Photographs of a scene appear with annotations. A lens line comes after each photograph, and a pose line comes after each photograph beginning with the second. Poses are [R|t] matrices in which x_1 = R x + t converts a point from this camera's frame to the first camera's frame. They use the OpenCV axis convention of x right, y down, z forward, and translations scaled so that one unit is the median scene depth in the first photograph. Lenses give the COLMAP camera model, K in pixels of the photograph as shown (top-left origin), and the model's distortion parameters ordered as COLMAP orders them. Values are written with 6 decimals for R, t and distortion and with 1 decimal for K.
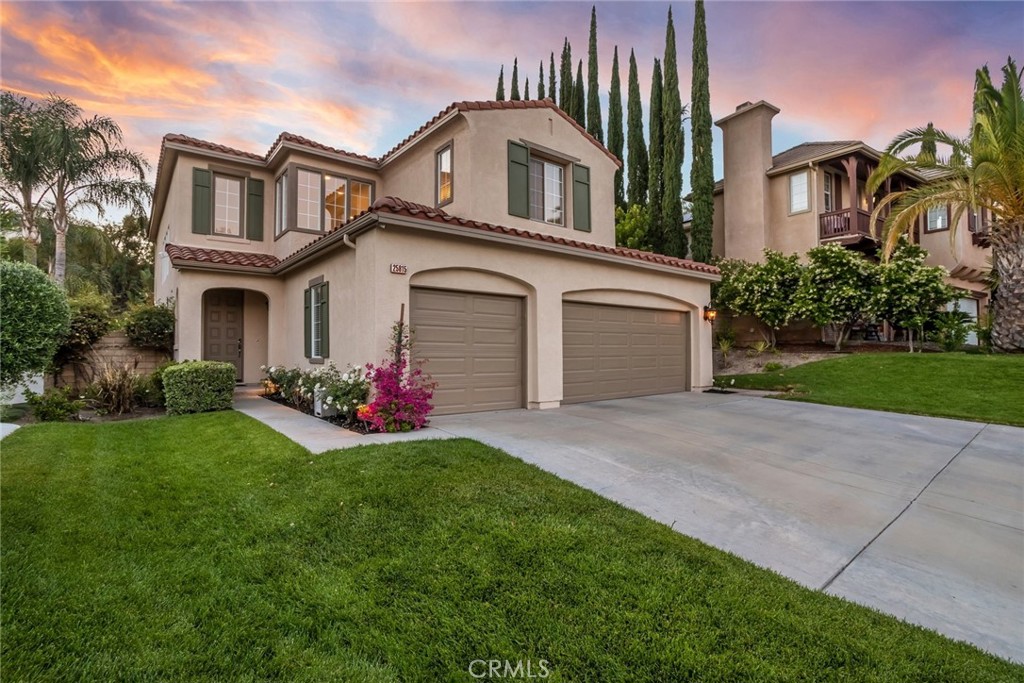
lens RADIAL K [[475.7, 0, 510.1], [0, 475.7, 338.7], [0, 0, 1]] dist [-0.026059, 0.013874]
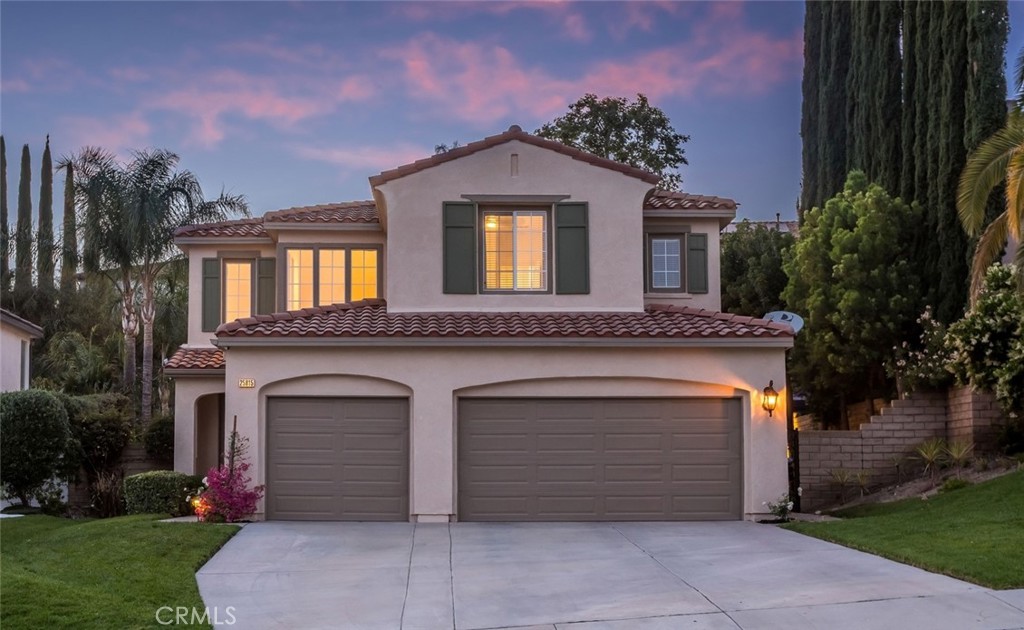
lens RADIAL K [[1288.8, 0, 492.5], [0, 1288.8, 392.9], [0, 0, 1]] dist [0.018270, 0.000000]
pose [[0.811028, -0.039614, -0.583665, 1.522341], [0.015055, 0.998788, -0.046870, 0.019507], [0.584814, 0.029226, 0.810641, -0.842699]]
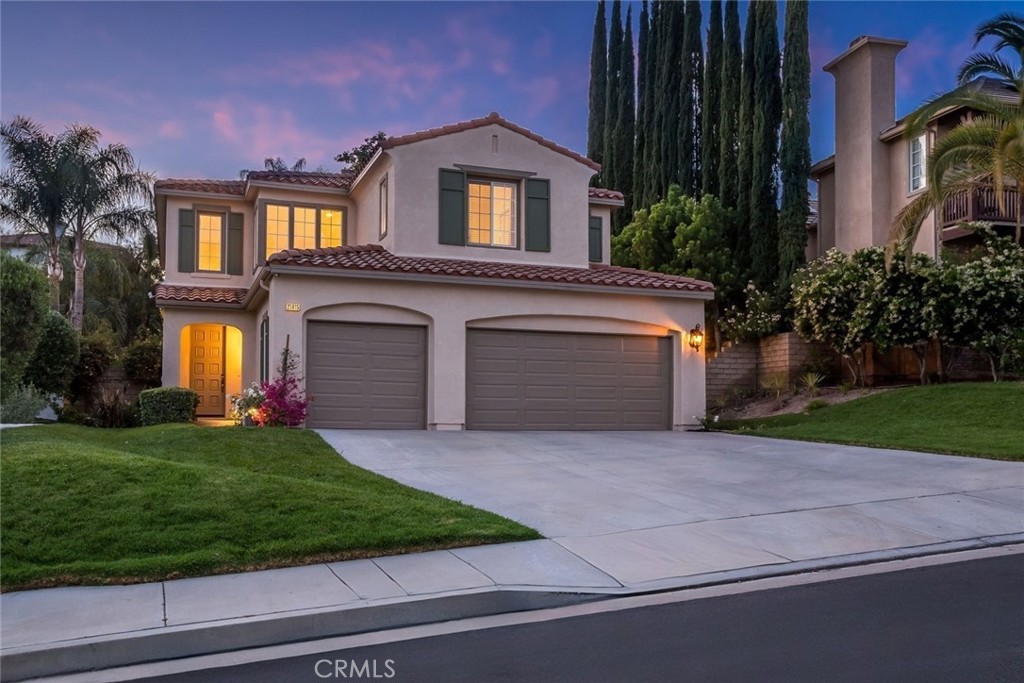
lens RADIAL K [[868.1, 0, 501.4], [0, 868.1, 386.8], [0, 0, 1]] dist [0.009897, 0.003548]
pose [[0.949844, -0.004105, -0.312698, 0.773189], [-0.000097, 0.999910, -0.013422, 0.072560], [0.312725, 0.012779, 0.949758, -0.770666]]
